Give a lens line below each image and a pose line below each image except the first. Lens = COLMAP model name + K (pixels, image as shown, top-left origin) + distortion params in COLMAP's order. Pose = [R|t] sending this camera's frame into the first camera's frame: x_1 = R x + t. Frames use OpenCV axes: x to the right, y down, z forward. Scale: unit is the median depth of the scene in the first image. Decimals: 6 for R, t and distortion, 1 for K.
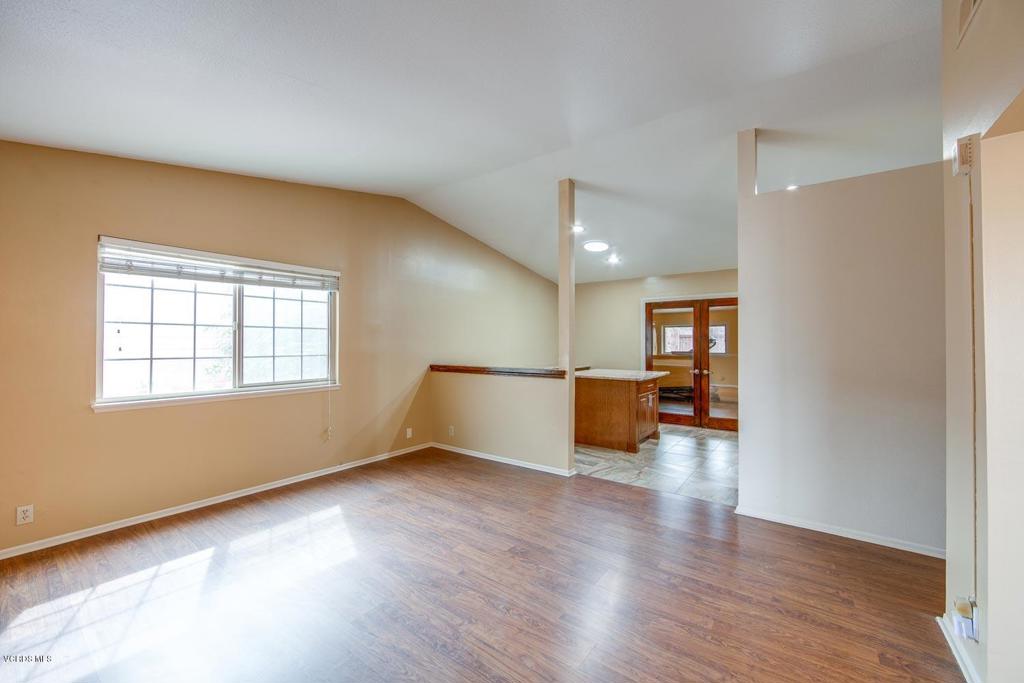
lens RADIAL K [[405.9, 0, 513.2], [0, 405.9, 343.3], [0, 0, 1]] dist [-0.017917, 0.002120]
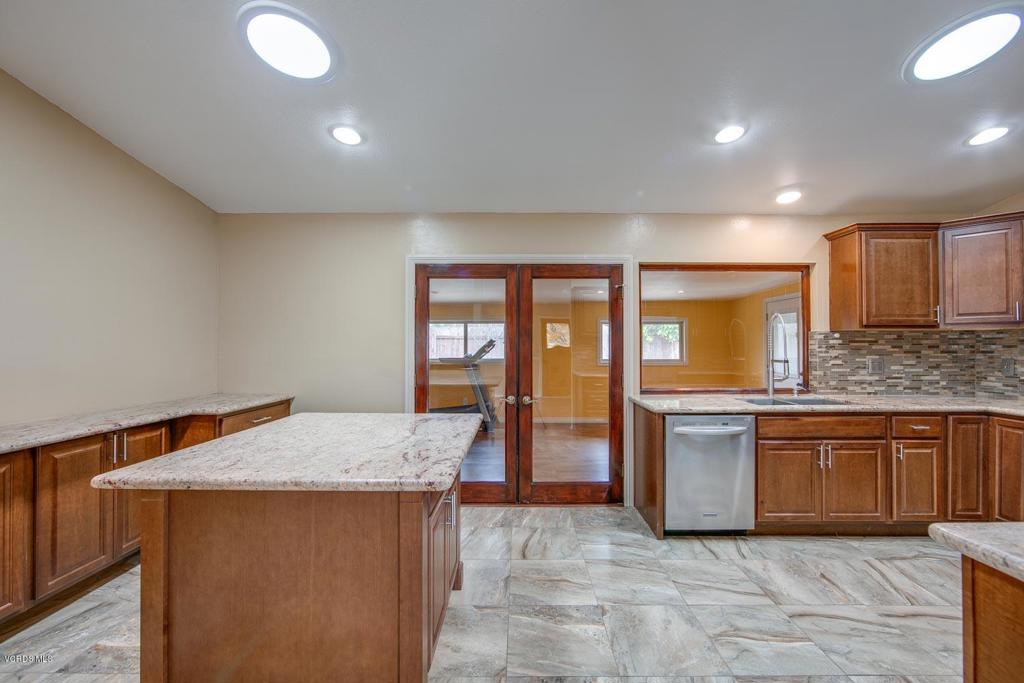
lens RADIAL K [[405.9, 0, 515.9], [0, 405.9, 342.6], [0, 0, 1]] dist [-0.017917, 0.002120]
pose [[0.810310, 0.009390, 0.585926, 0.205799], [-0.004208, 0.999939, -0.010207, 0.001046], [-0.585986, 0.005805, 0.810300, 0.792209]]
